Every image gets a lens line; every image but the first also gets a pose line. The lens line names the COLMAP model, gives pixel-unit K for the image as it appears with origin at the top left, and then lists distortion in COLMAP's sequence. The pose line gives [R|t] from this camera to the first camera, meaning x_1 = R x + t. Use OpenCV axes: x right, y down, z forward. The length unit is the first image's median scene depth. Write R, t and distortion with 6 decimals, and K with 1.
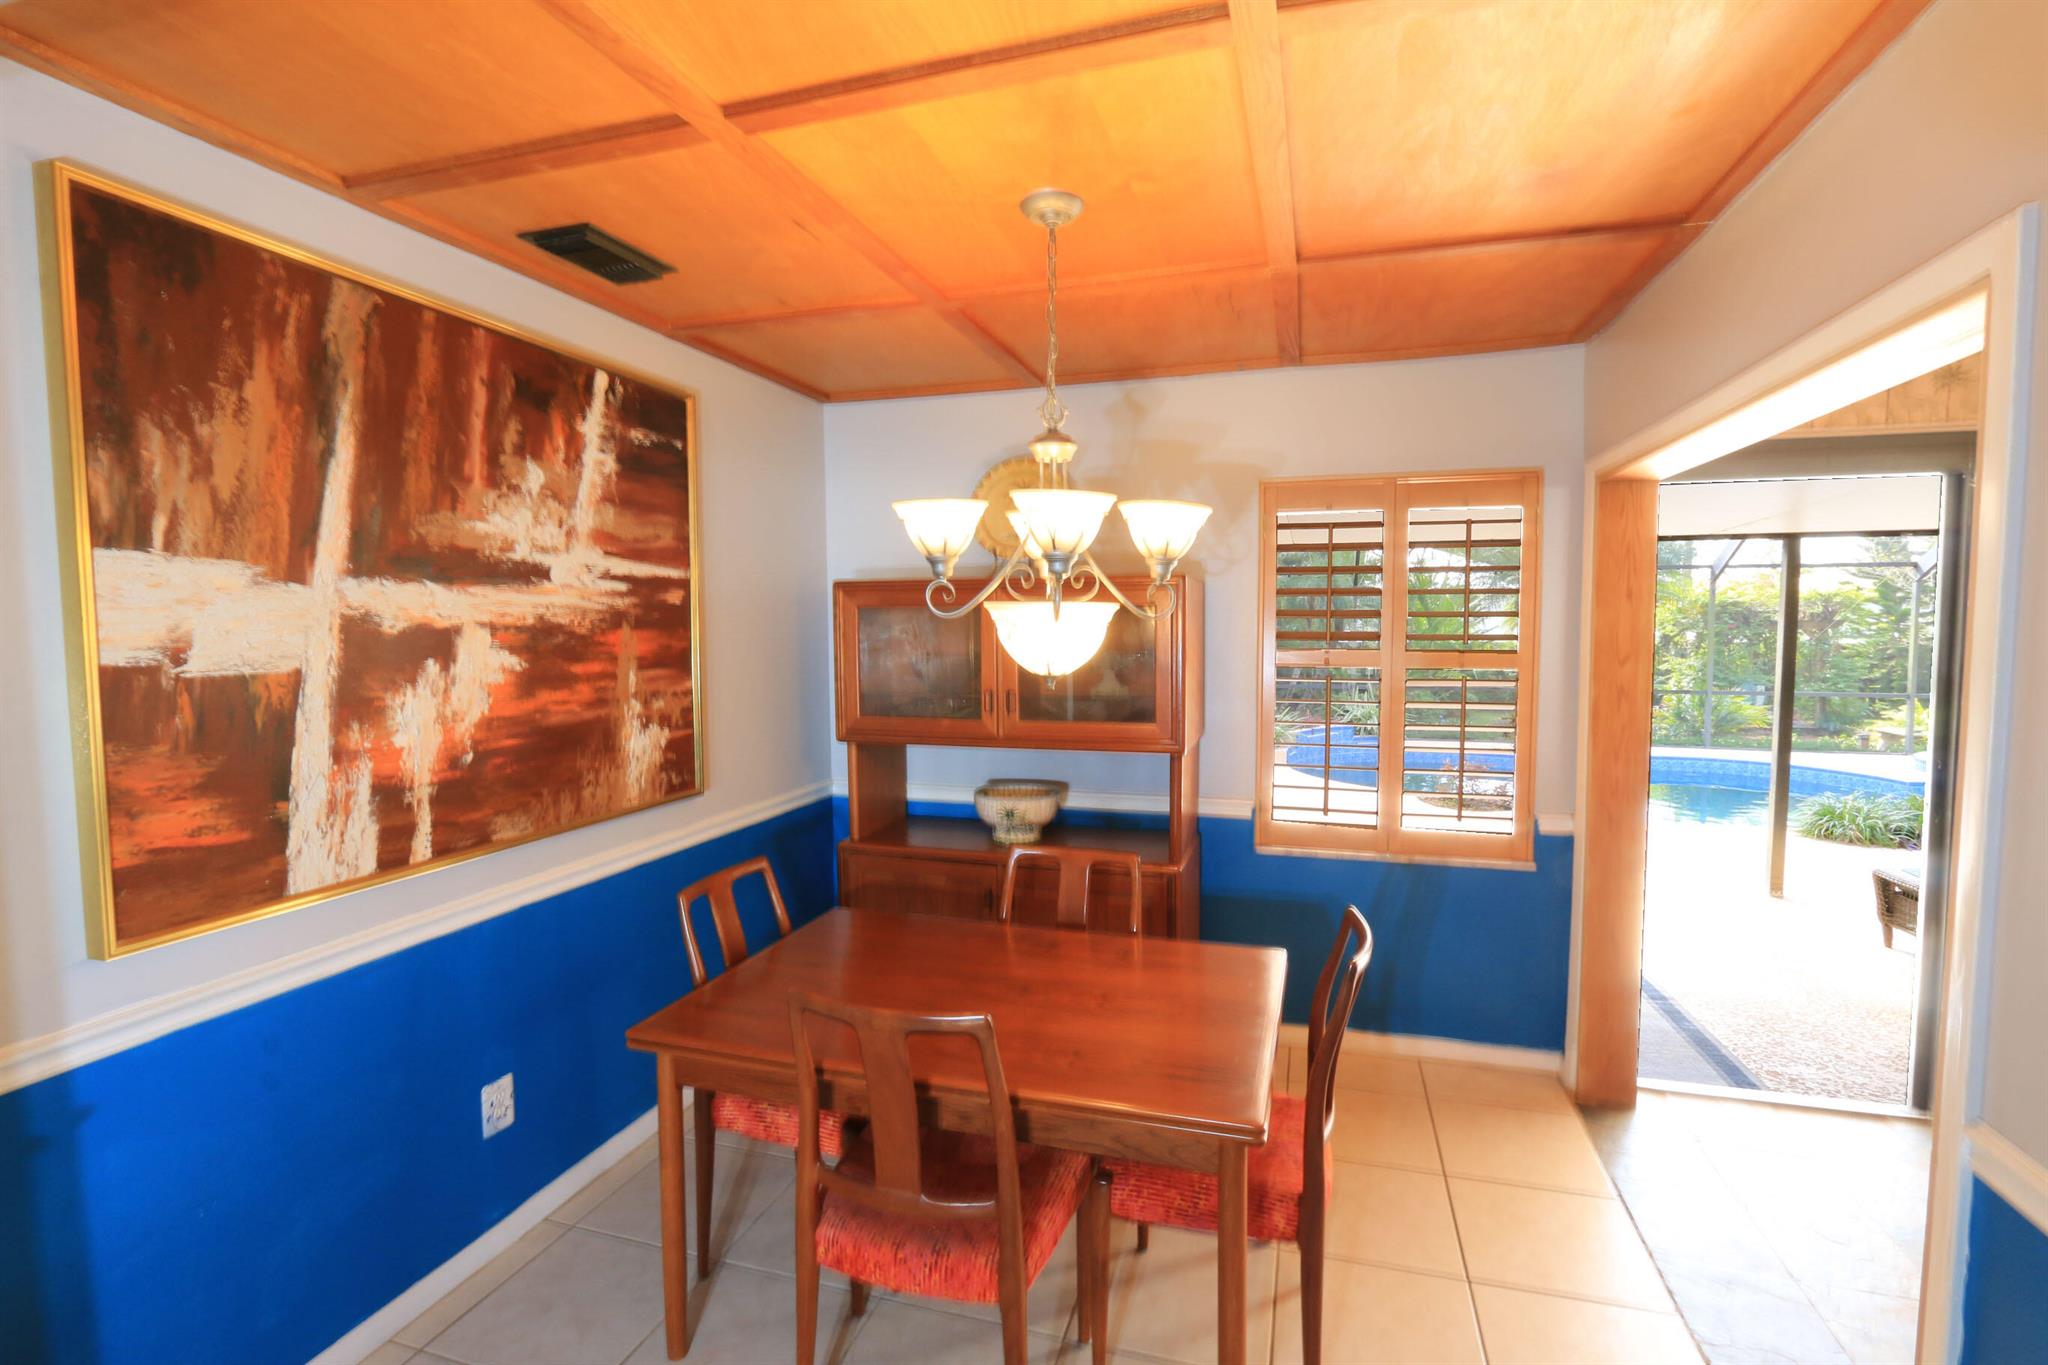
lens RADIAL K [[946.8, 0, 1026.1], [0, 946.8, 685.9], [0, 0, 1]] dist [-0.020077, 0.003524]
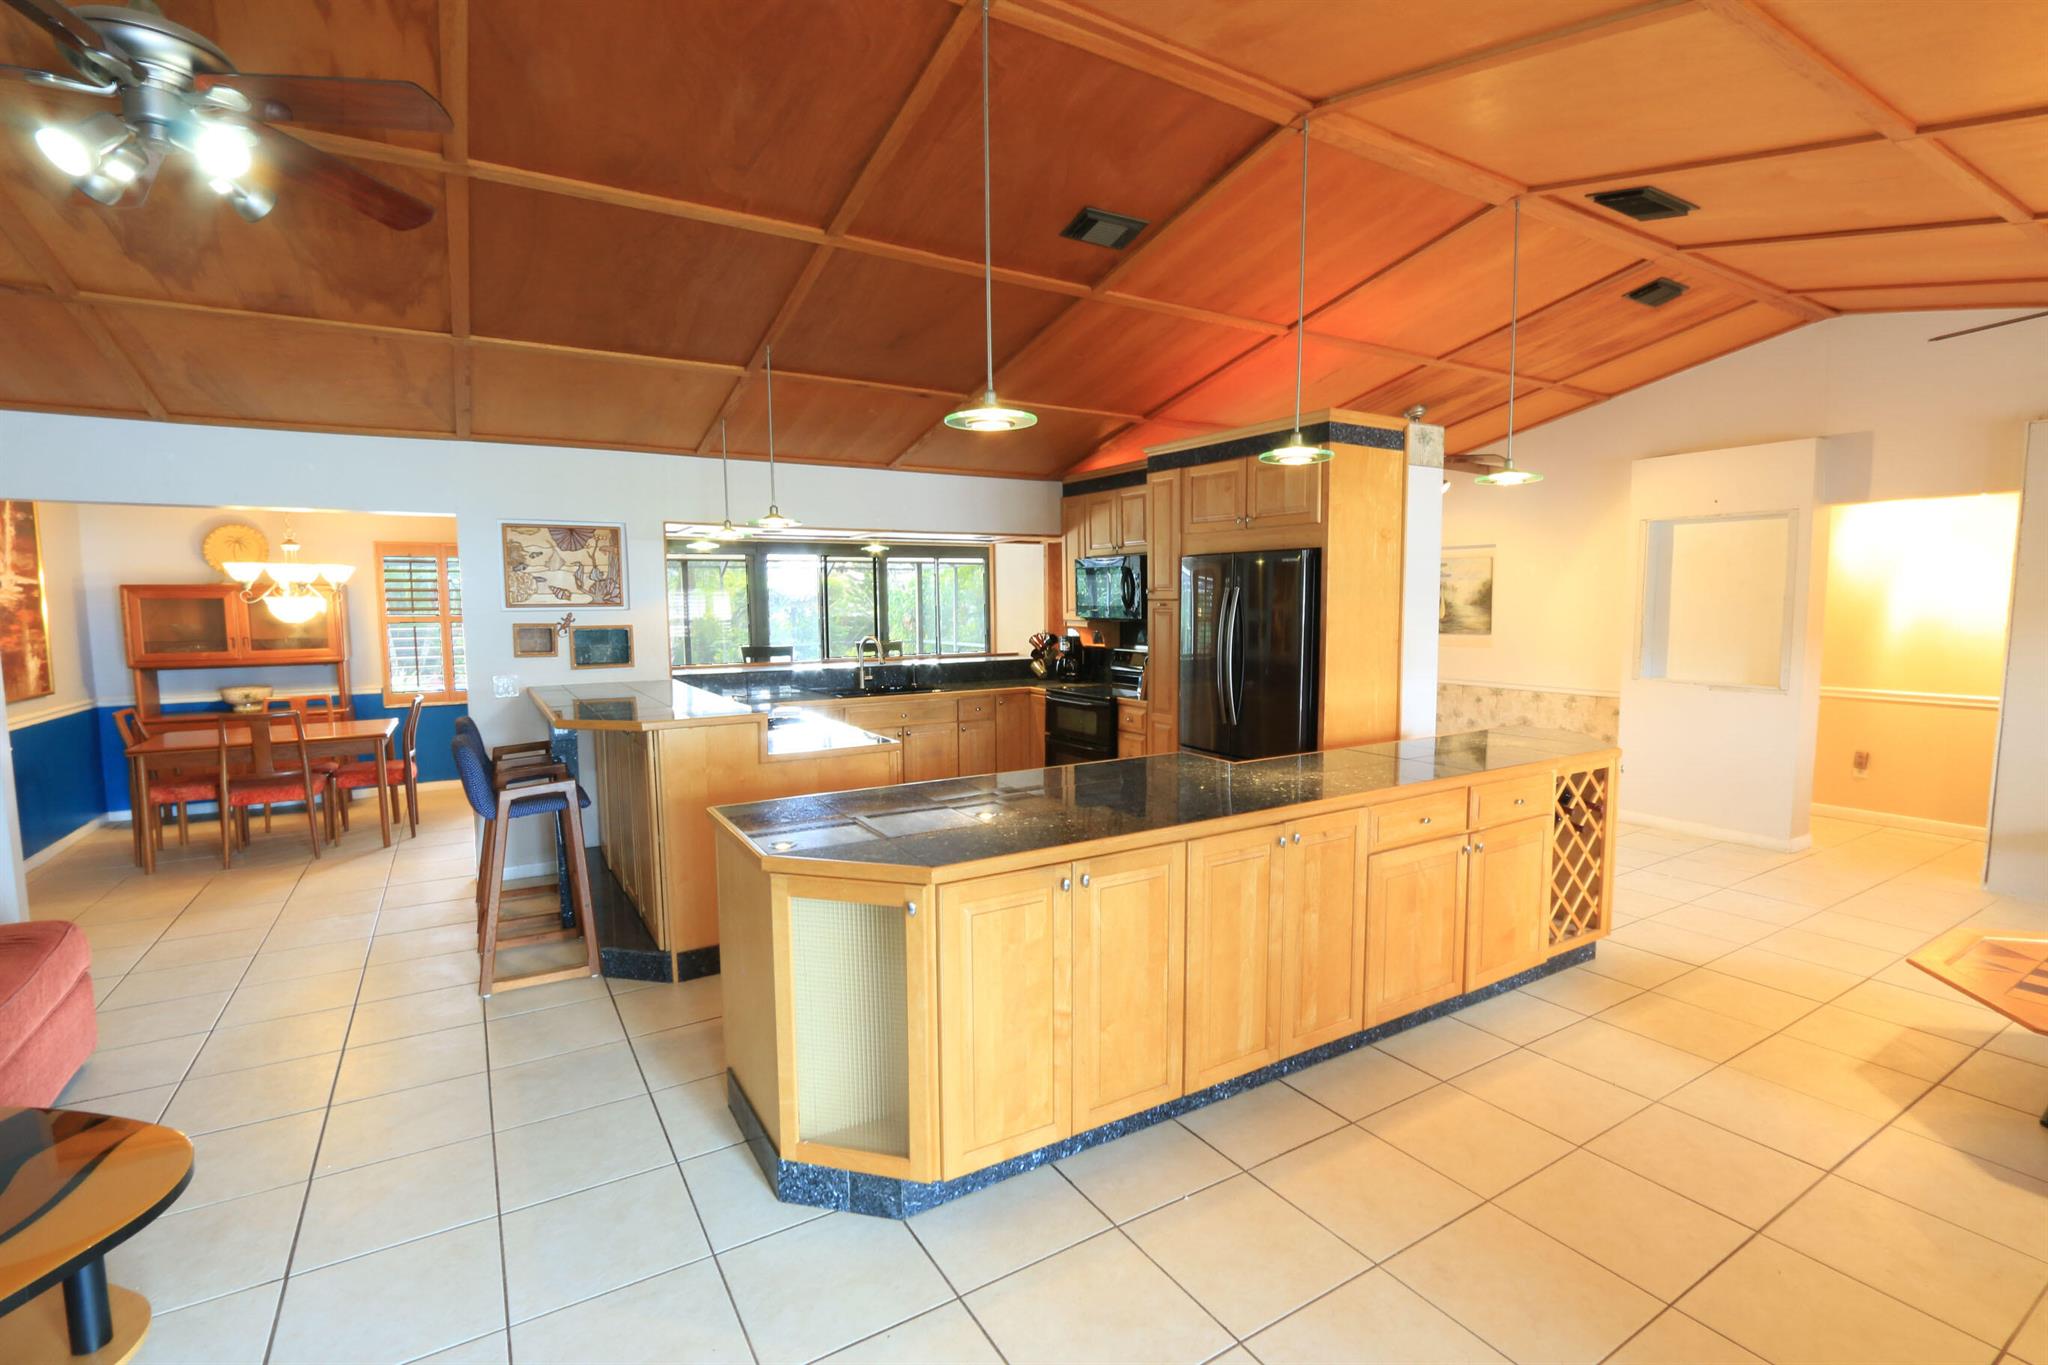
lens RADIAL K [[946.8, 0, 1029.3], [0, 946.8, 682.1], [0, 0, 1]] dist [-0.020077, 0.003524]
pose [[0.673965, -0.068109, 0.735617, -0.509939], [0.058768, 0.997528, 0.038516, 0.172973], [-0.736422, 0.017272, 0.676302, -2.311451]]
